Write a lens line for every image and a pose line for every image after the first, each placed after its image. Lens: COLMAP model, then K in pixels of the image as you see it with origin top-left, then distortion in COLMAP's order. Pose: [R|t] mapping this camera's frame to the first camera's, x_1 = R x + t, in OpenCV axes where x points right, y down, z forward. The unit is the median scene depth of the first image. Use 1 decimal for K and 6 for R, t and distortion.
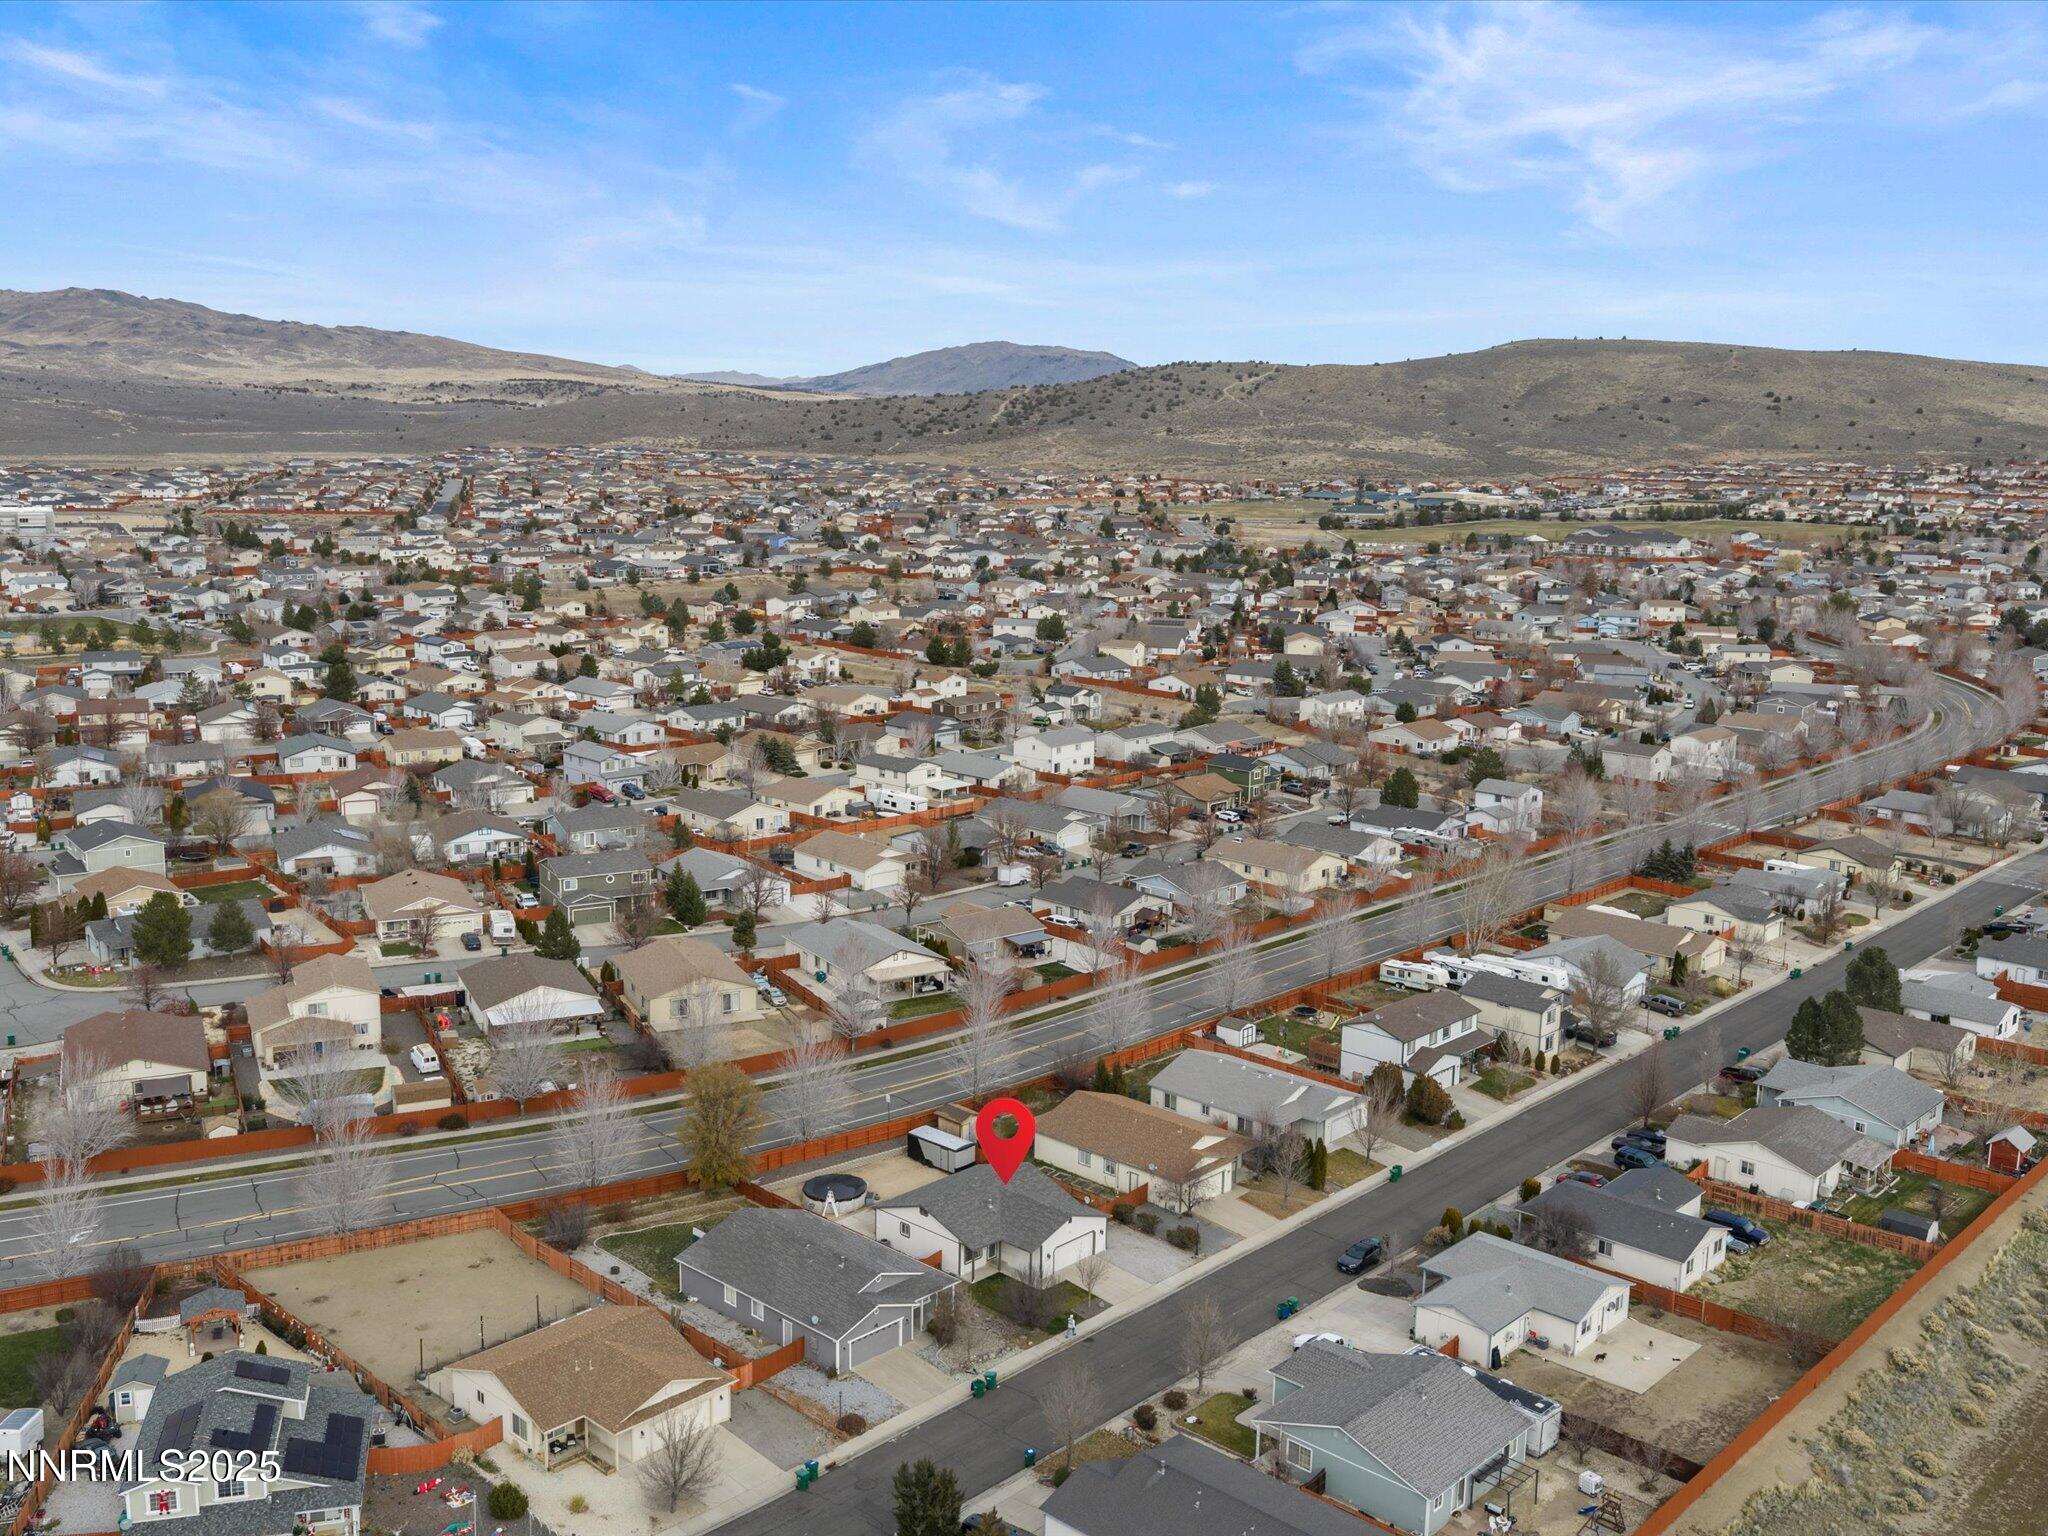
lens RADIAL K [[1897.9, 0, 1027.7], [0, 1897.9, 773.6], [0, 0, 1]] dist [0.026978, -0.051582]
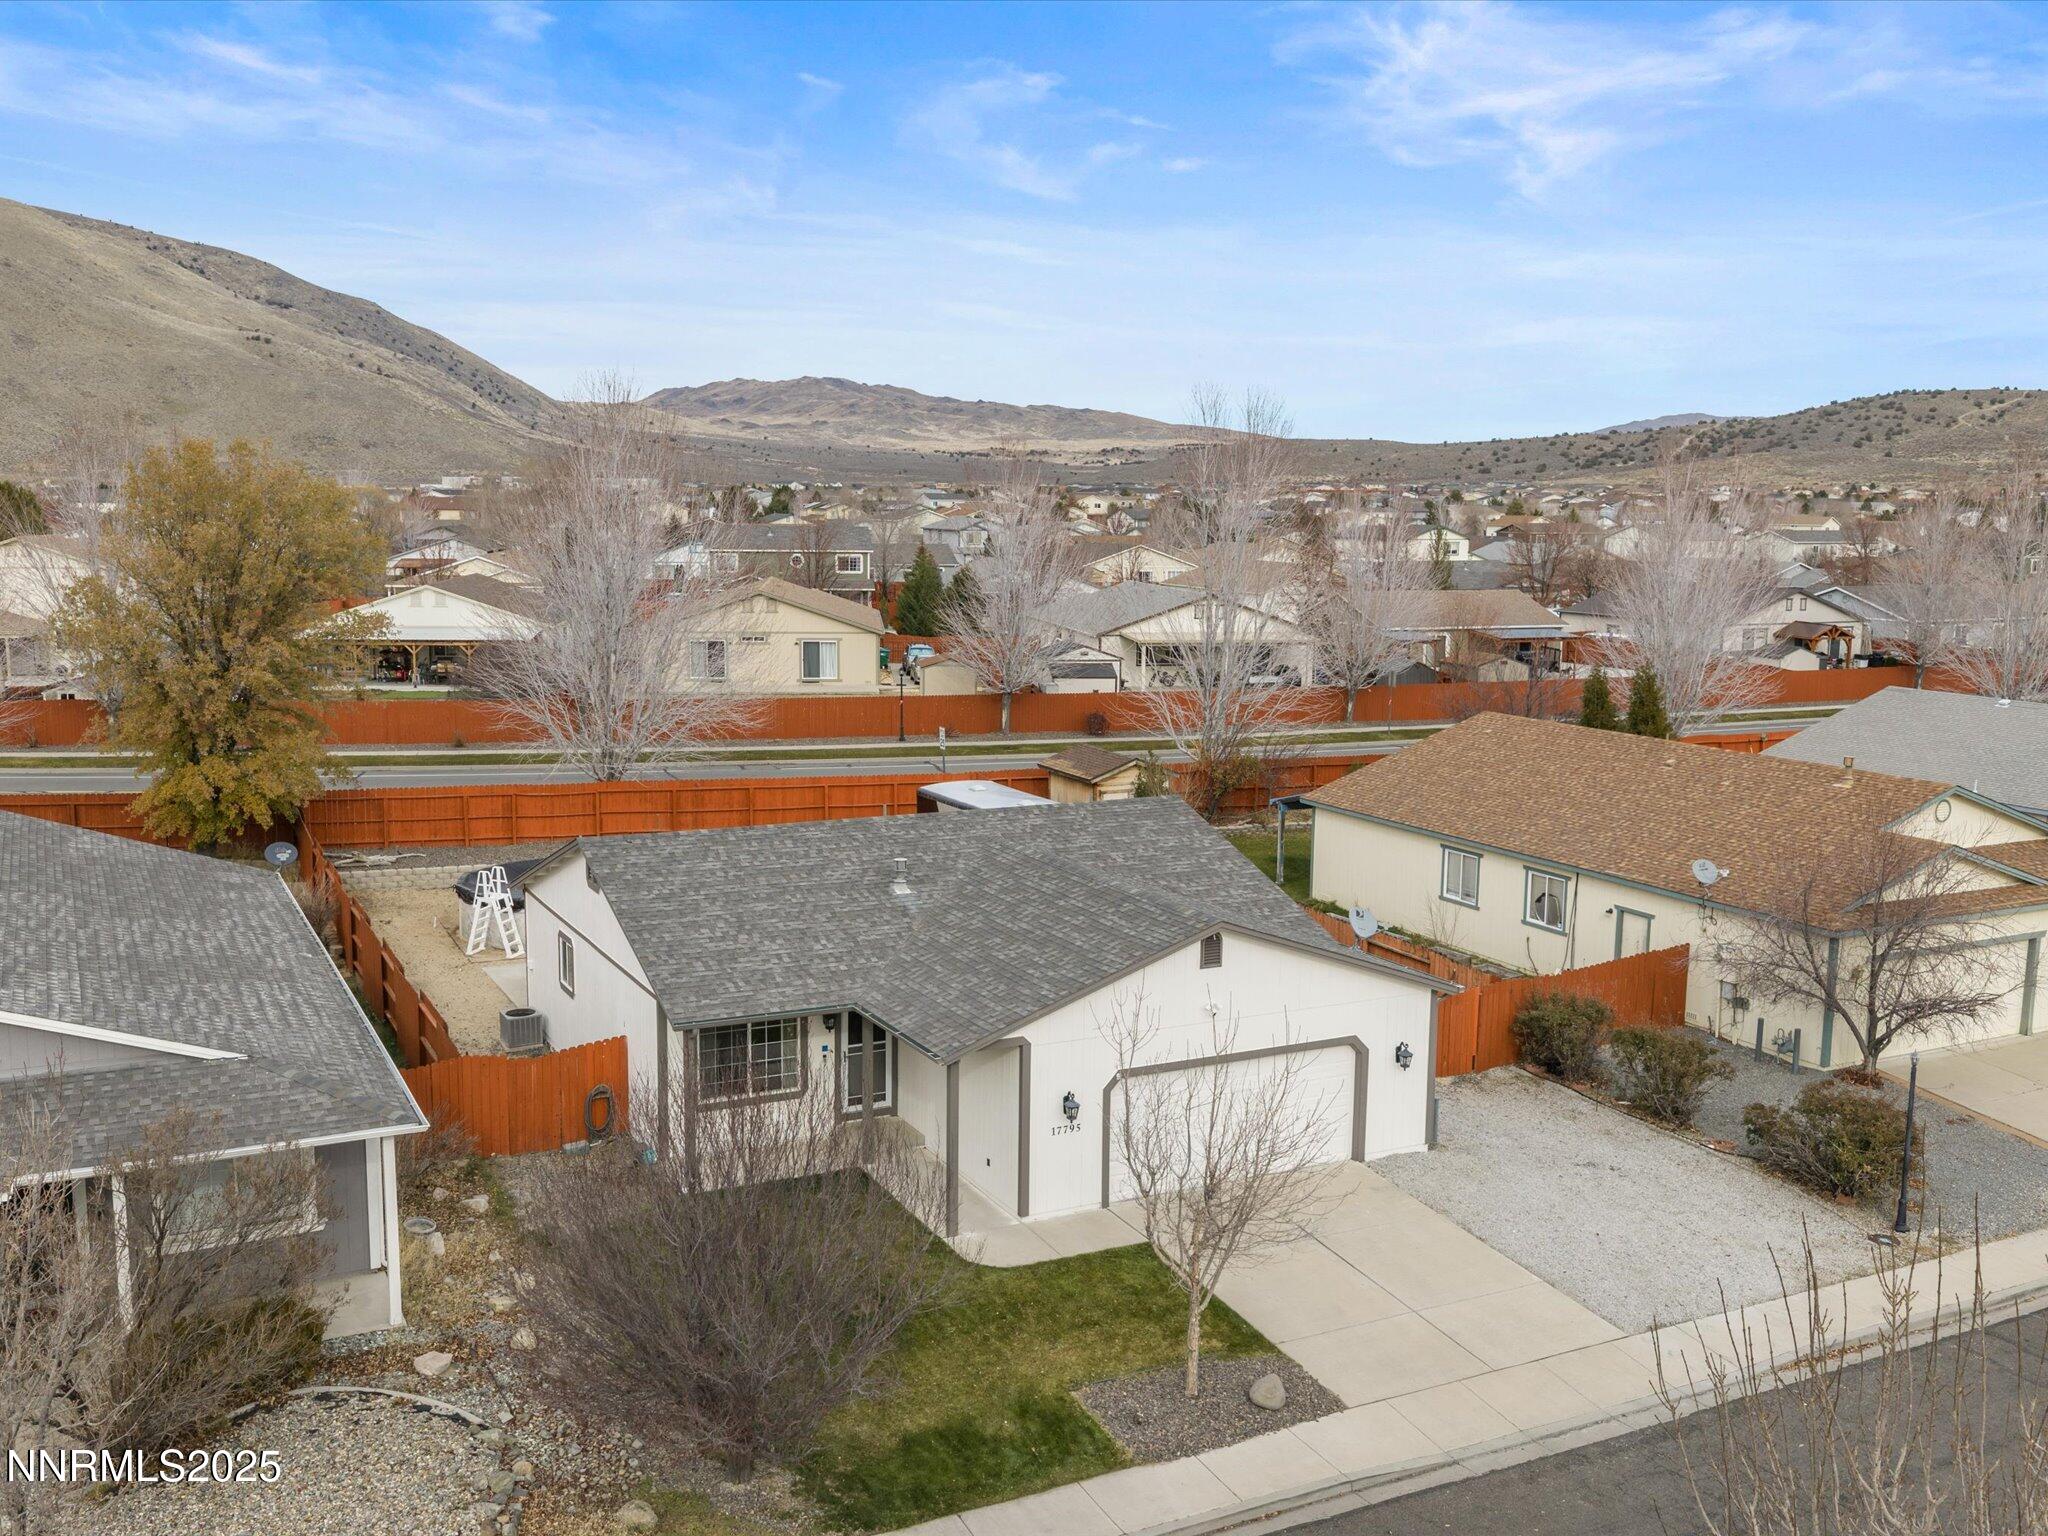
lens RADIAL K [[1897.9, 0, 1027.7], [0, 1897.9, 773.6], [0, 0, 1]] dist [0.026978, -0.051582]
pose [[0.940250, 0.041763, -0.337913, 0.064083], [-0.056657, 0.997803, -0.034330, 0.203268], [0.335737, 0.051424, 0.940551, 0.729874]]
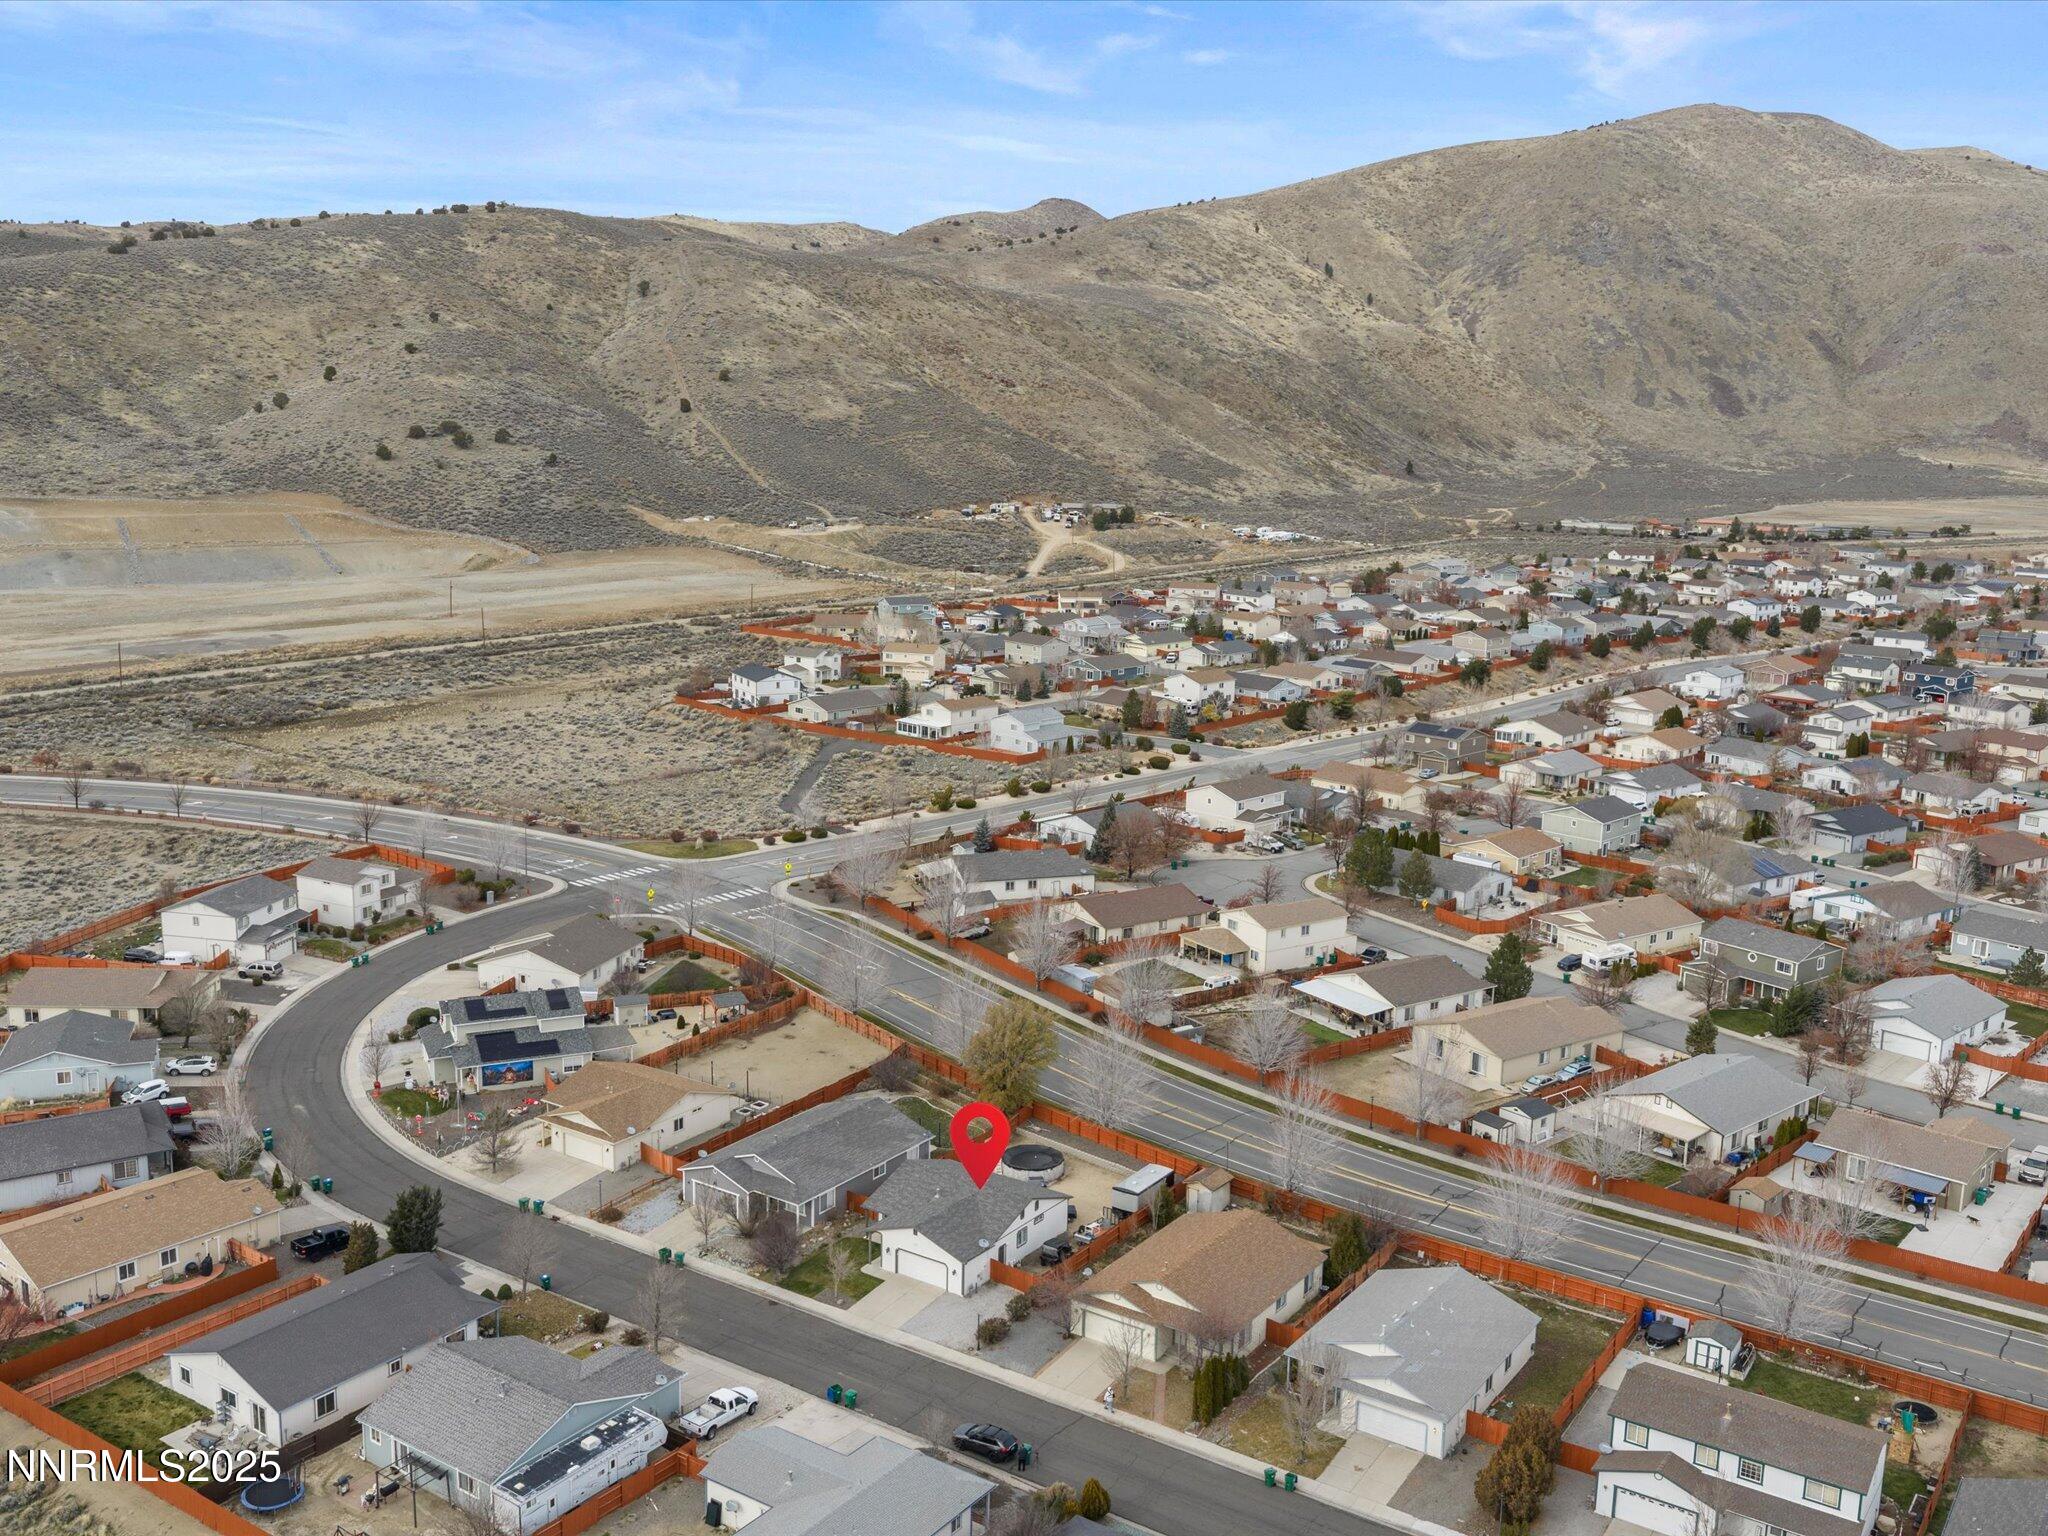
lens RADIAL K [[1897.9, 0, 1027.7], [0, 1897.9, 773.6], [0, 0, 1]] dist [0.026978, -0.051582]
pose [[0.150699, 0.178018, -0.972419, 0.841515], [-0.200932, 0.968636, 0.146187, -0.129715], [0.967944, 0.173360, 0.181742, 0.761259]]
